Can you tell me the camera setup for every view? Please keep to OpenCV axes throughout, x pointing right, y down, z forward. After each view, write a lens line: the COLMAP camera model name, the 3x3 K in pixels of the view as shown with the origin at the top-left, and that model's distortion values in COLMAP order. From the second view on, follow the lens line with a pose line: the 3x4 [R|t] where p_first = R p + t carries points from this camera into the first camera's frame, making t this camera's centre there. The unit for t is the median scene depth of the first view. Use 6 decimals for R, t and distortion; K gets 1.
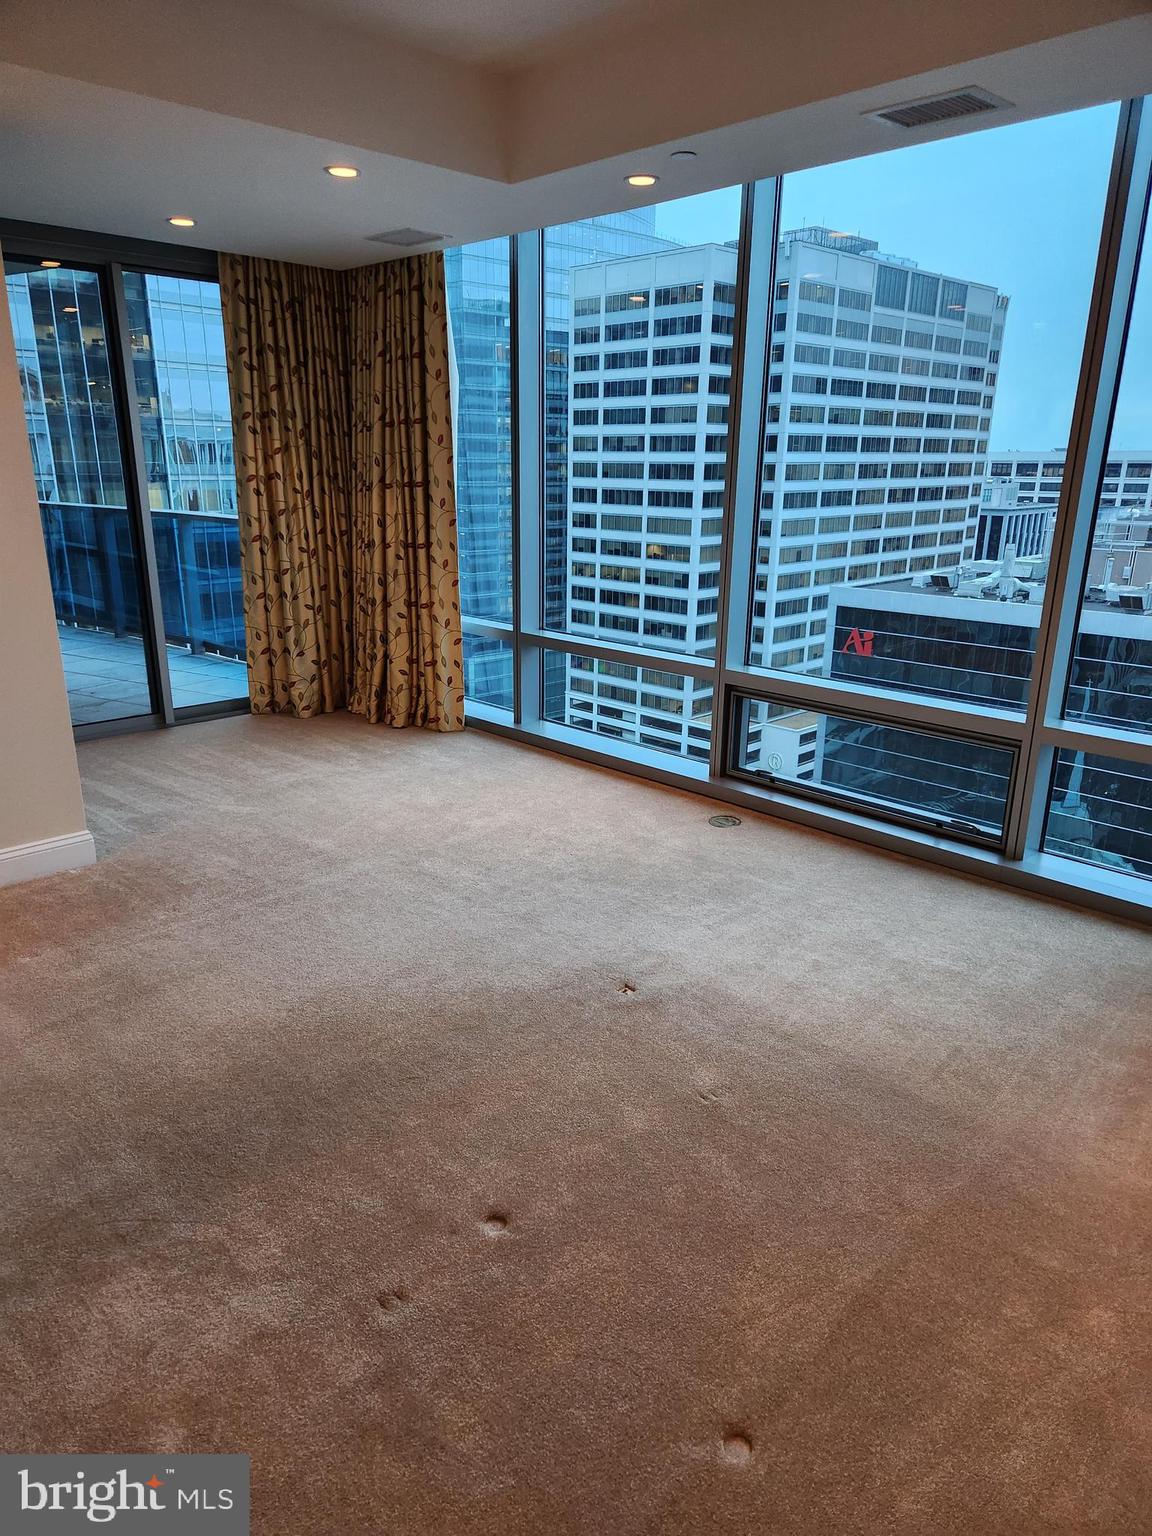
lens RADIAL K [[1025.6, 0, 576.0], [0, 1025.6, 768.0], [0, 0, 1]] dist [0.054559, -0.001586]
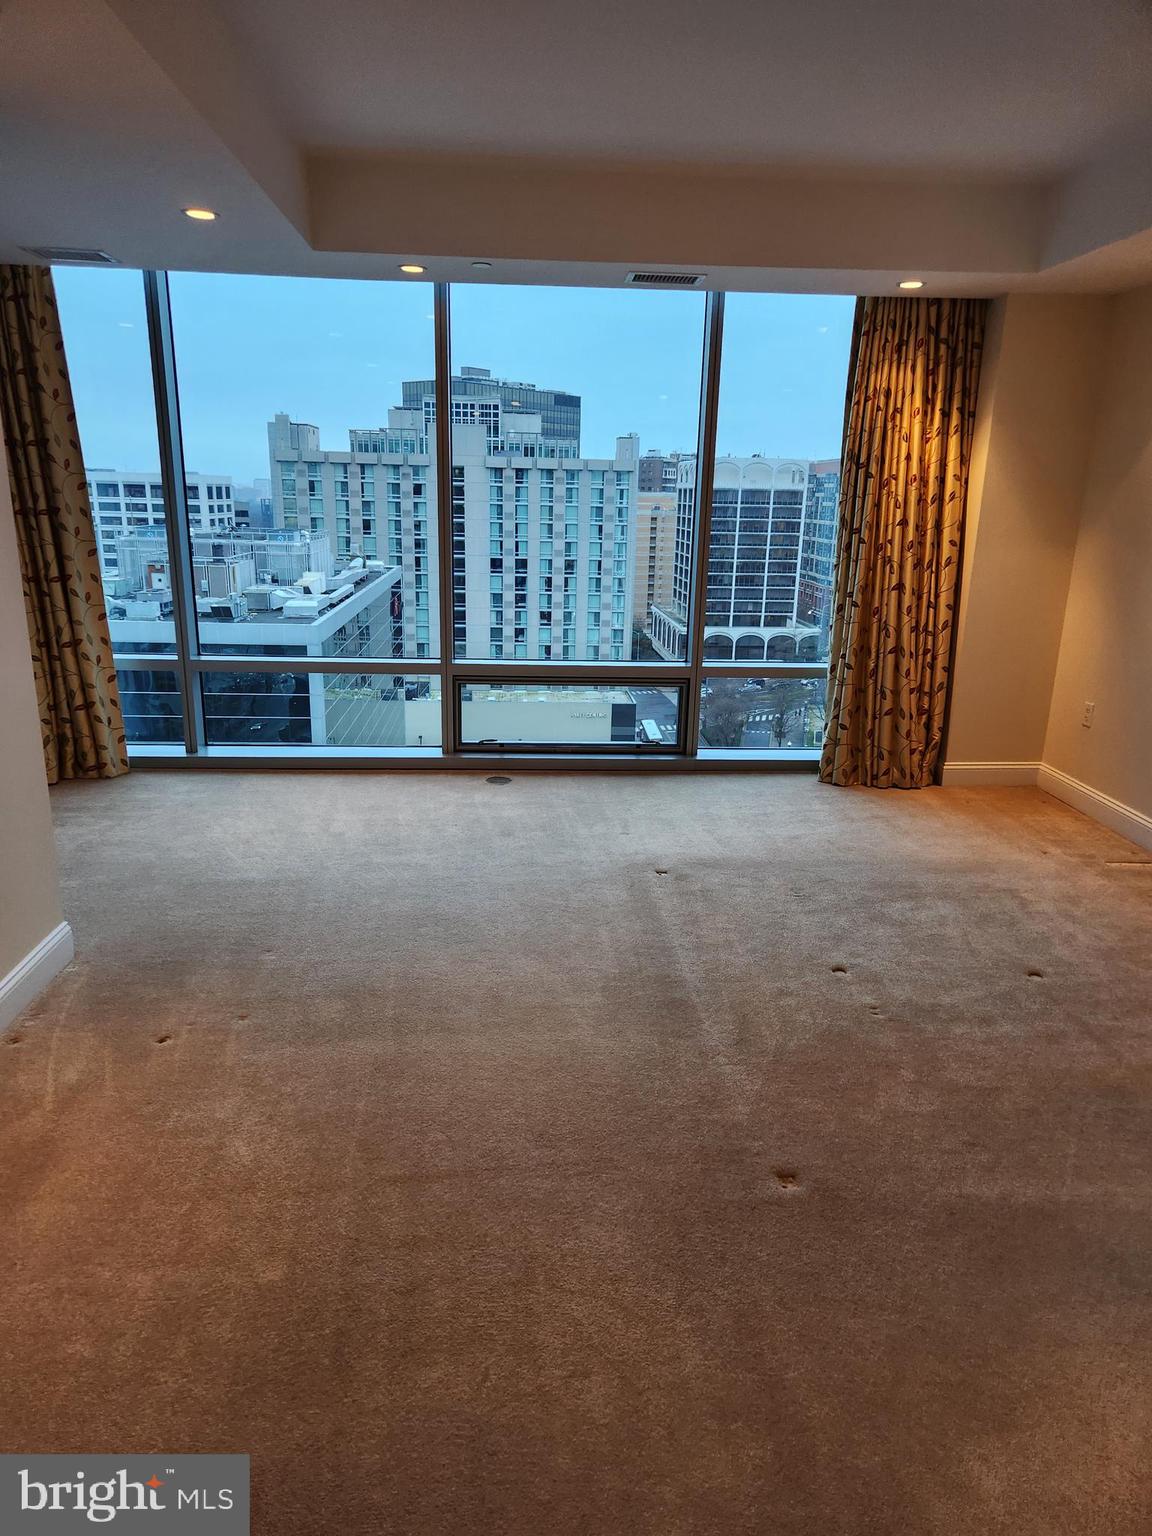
lens RADIAL K [[1025.6, 0, 576.0], [0, 1025.6, 768.0], [0, 0, 1]] dist [0.054559, -0.001586]
pose [[0.660416, -0.191758, 0.726002, -0.538673], [0.204134, 0.976279, 0.072171, -0.025256], [-0.722620, 0.100539, 0.683895, 0.053673]]
